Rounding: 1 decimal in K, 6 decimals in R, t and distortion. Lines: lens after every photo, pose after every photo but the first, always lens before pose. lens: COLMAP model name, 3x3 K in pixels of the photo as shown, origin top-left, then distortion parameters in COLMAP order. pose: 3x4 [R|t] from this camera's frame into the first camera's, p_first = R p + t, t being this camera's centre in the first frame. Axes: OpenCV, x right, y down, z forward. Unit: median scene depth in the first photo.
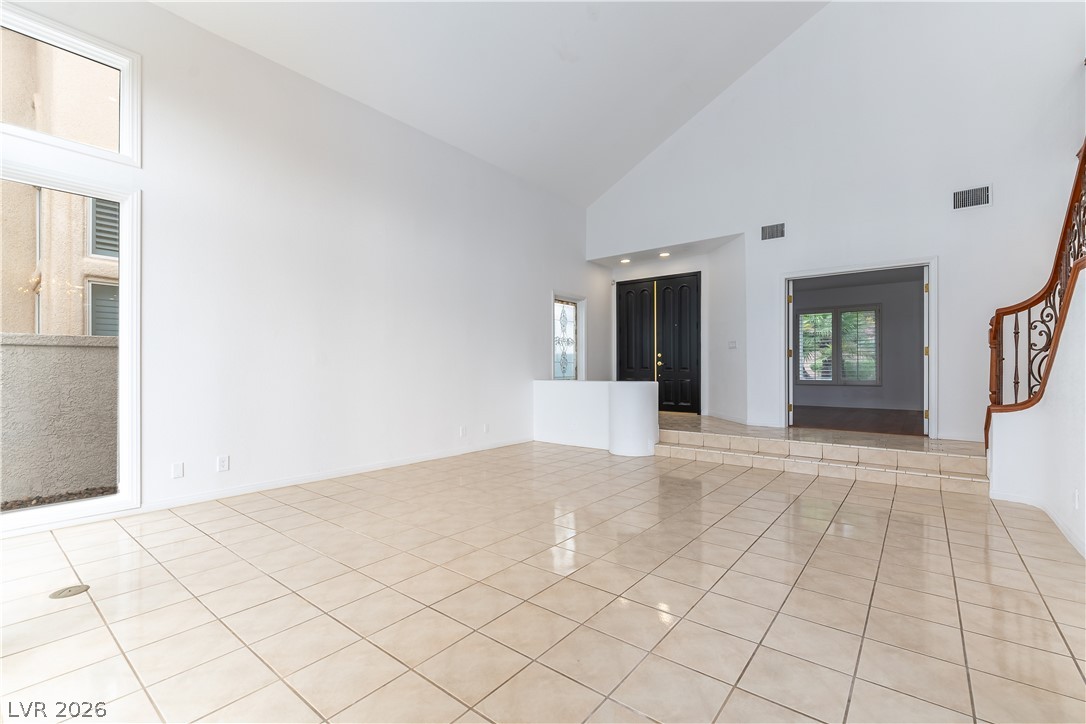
lens RADIAL K [[470.1, 0, 544.1], [0, 470.1, 368.4], [0, 0, 1]] dist [-0.002609, -0.000168]
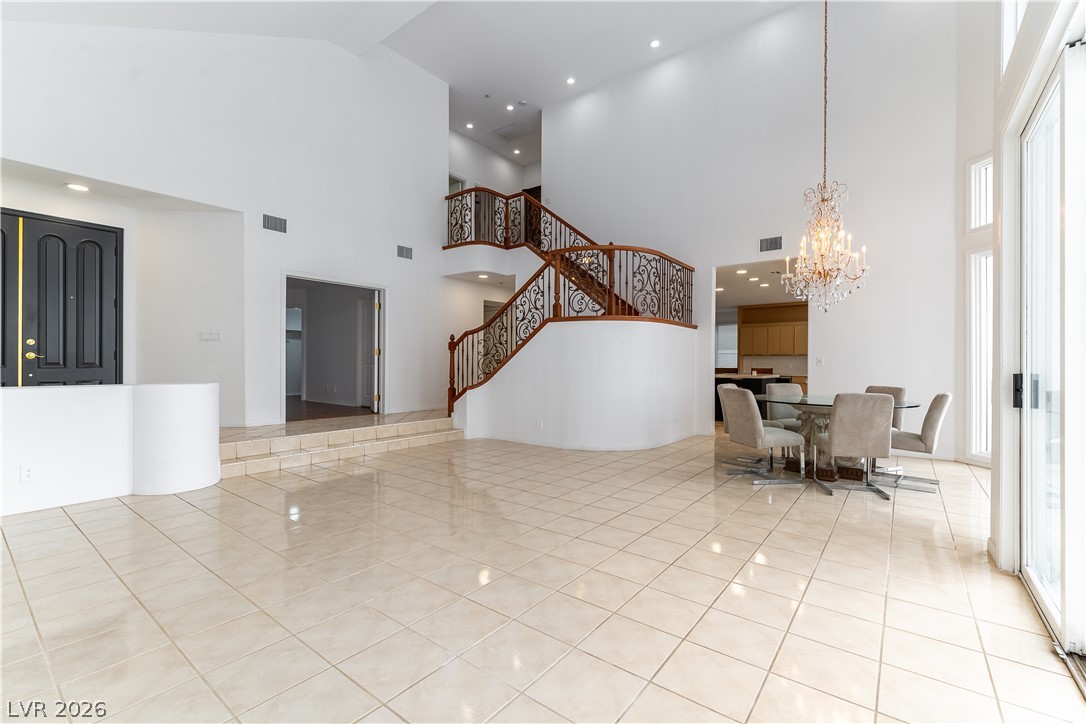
lens RADIAL K [[470.1, 0, 543.9], [0, 470.1, 362.4], [0, 0, 1]] dist [-0.002609, -0.000168]
pose [[-0.013273, 0.004542, 0.999902, -0.589160], [-0.003191, 0.999984, -0.004585, -0.001607], [-0.999907, -0.003252, -0.013259, 0.547448]]
